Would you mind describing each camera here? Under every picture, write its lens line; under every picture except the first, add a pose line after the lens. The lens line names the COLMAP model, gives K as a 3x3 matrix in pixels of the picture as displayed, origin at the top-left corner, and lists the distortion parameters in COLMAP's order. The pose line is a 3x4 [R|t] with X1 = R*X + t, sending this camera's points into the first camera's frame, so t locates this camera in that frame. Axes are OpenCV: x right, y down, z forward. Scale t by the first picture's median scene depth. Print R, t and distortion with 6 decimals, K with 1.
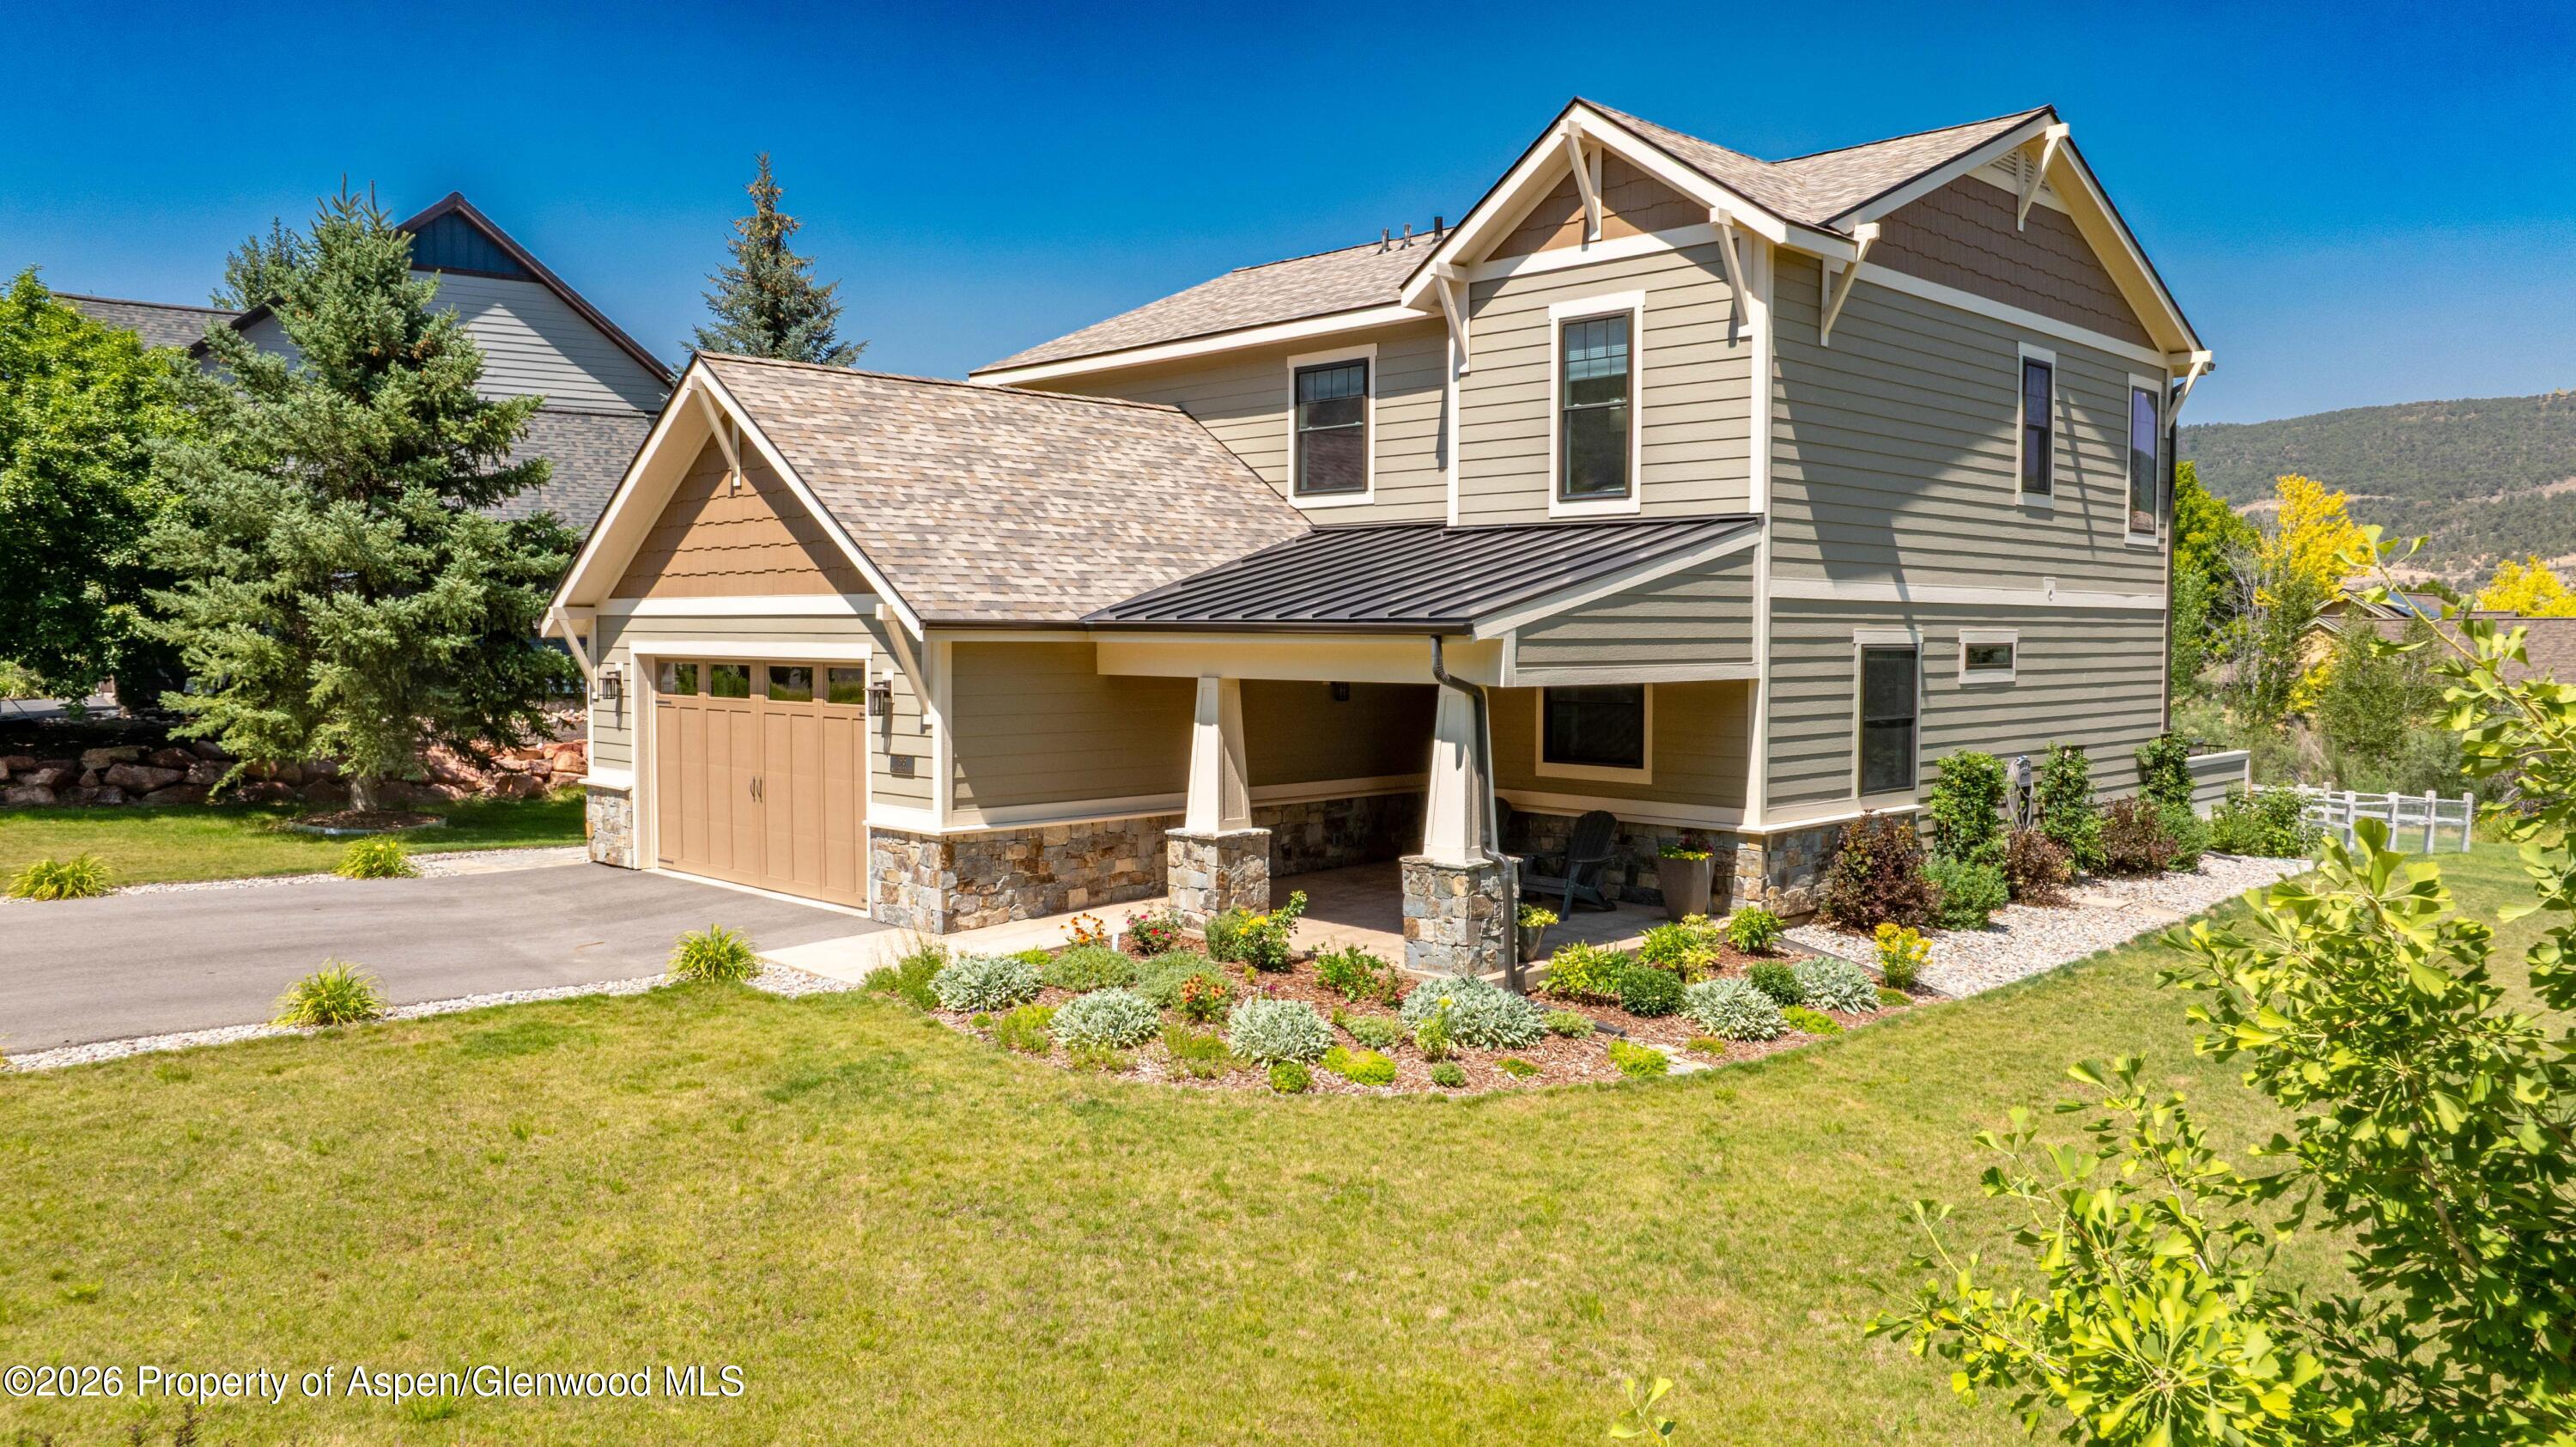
lens RADIAL K [[1787.7, 0, 1288.0], [0, 1787.7, 723.5], [0, 0, 1]] dist [-0.017313, -0.001303]
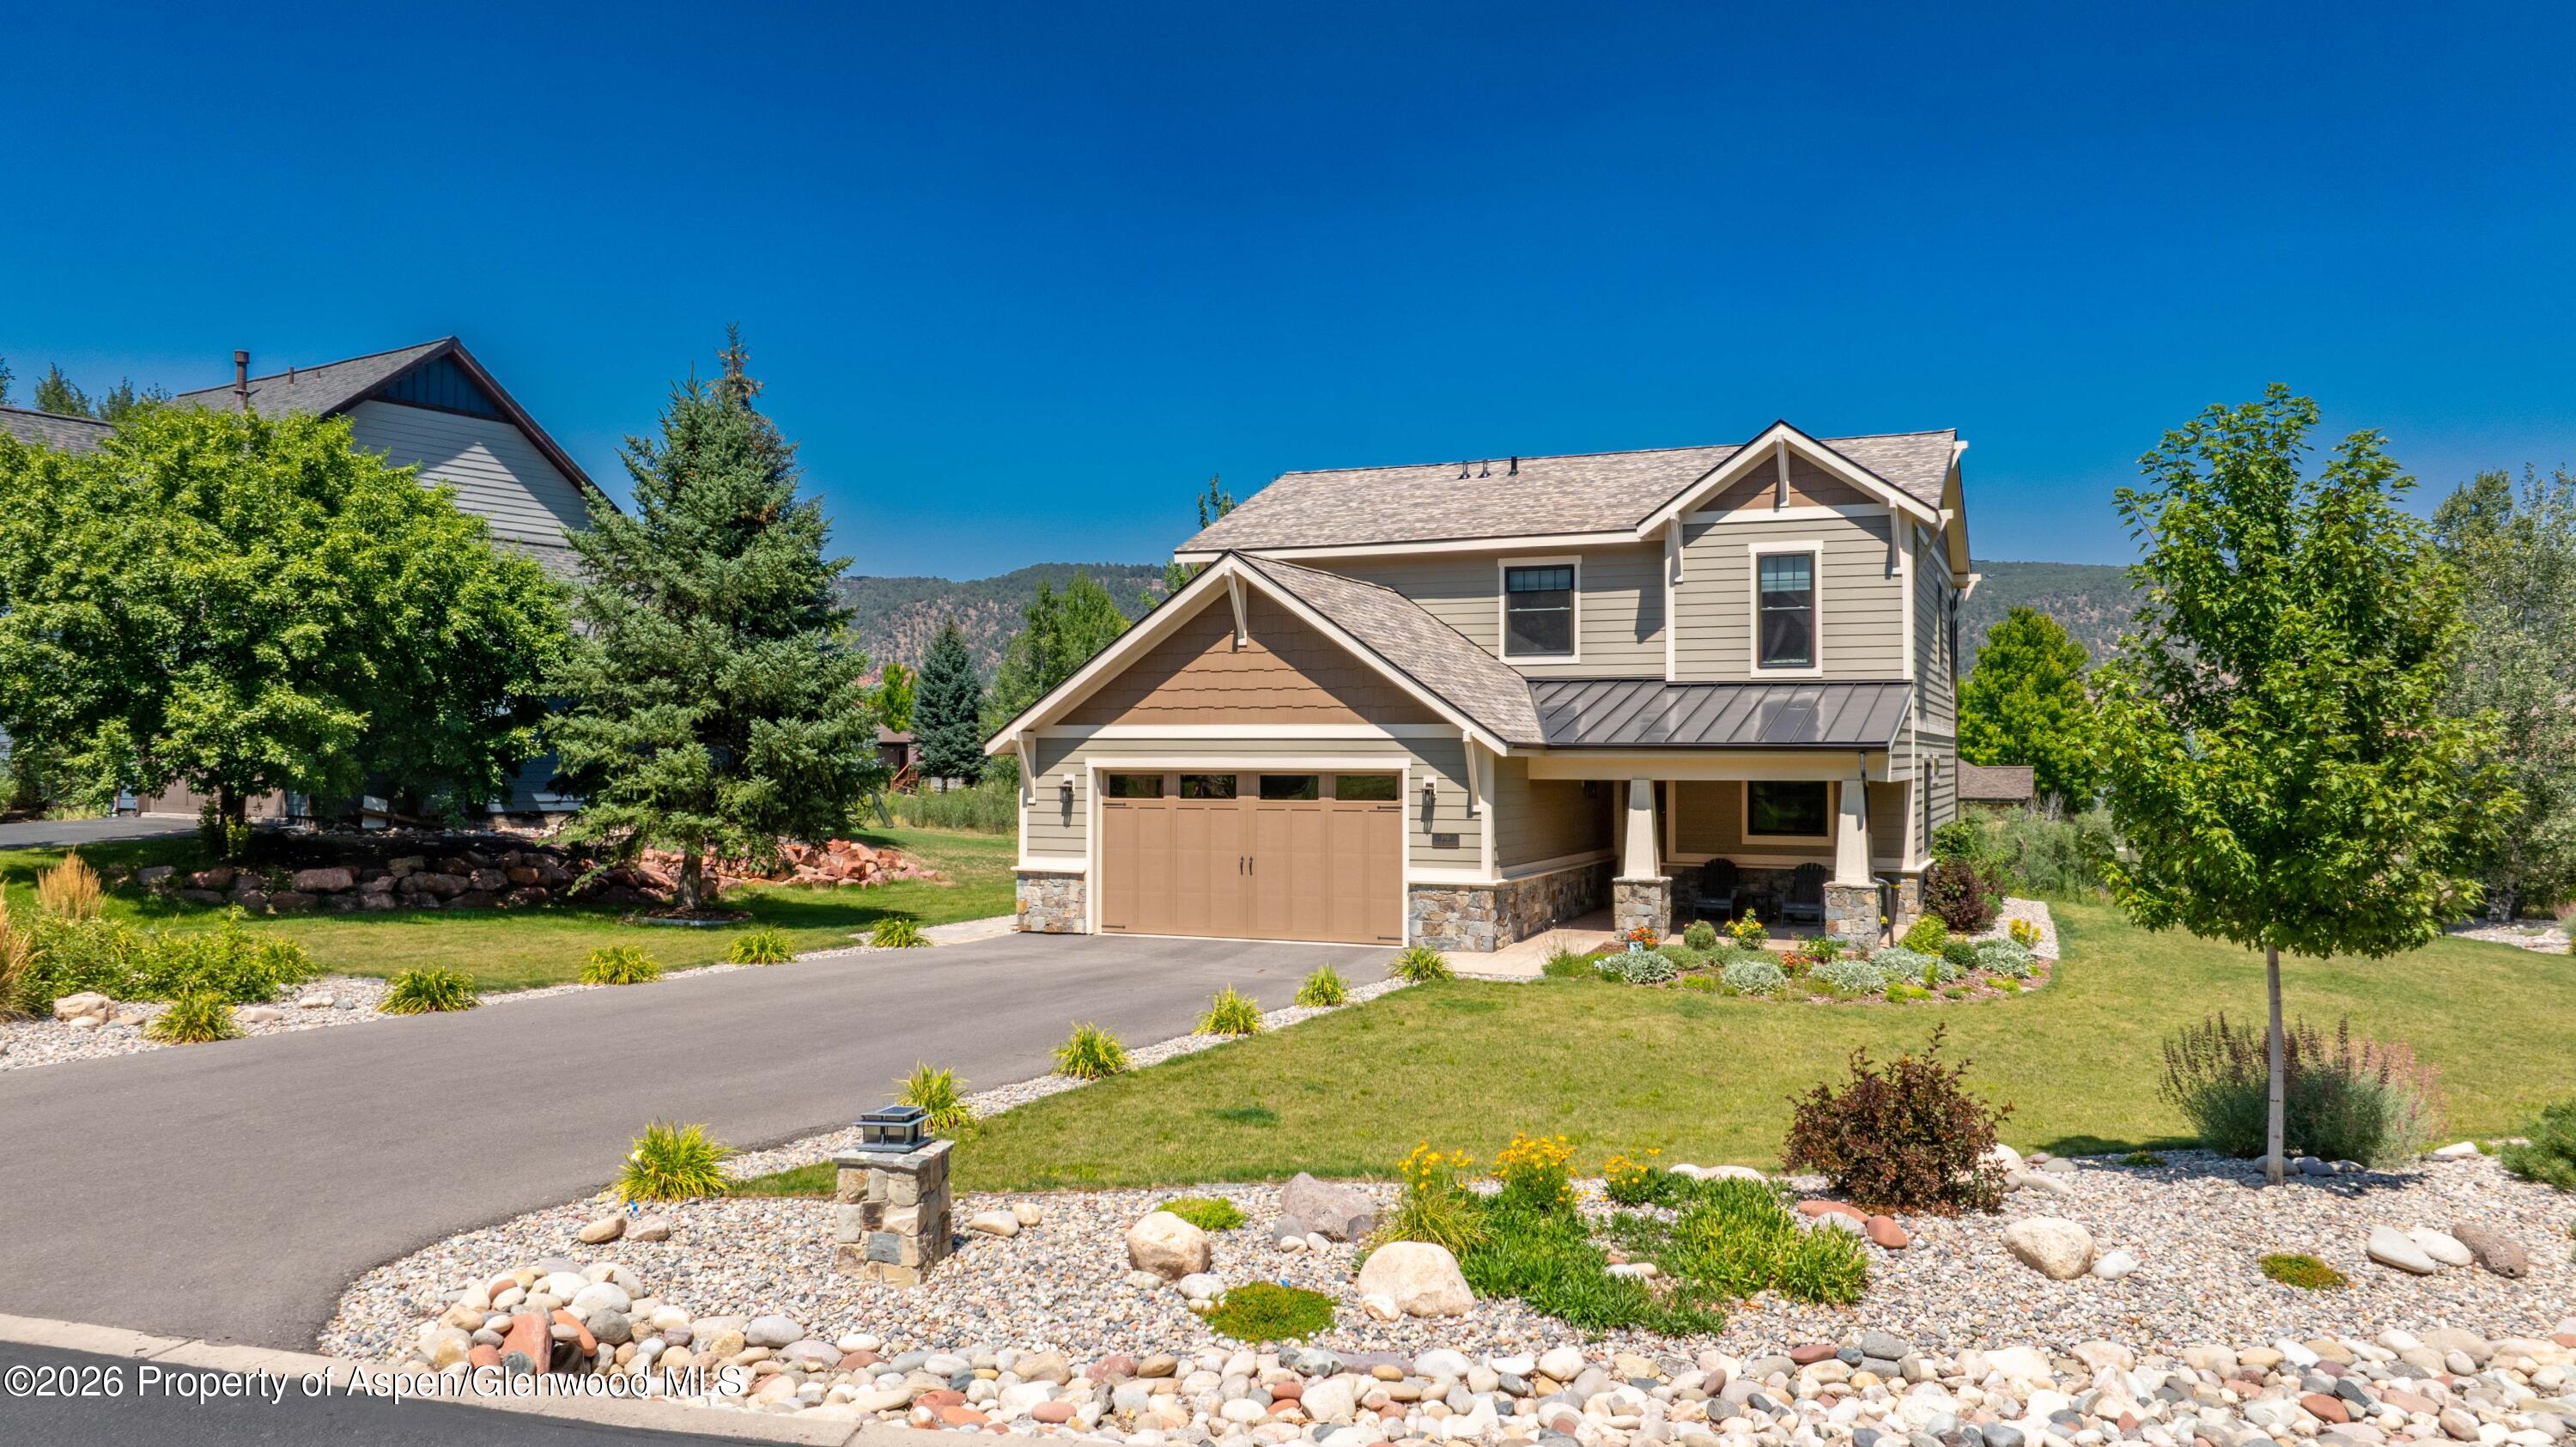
lens RADIAL K [[1787.7, 0, 1288.0], [0, 1787.7, 723.5], [0, 0, 1]] dist [-0.017313, -0.001303]
pose [[0.929860, 0.006828, 0.367851, -0.811574], [0.018995, 0.997603, -0.066532, 0.020998], [-0.367423, 0.068853, 0.927502, -0.301072]]
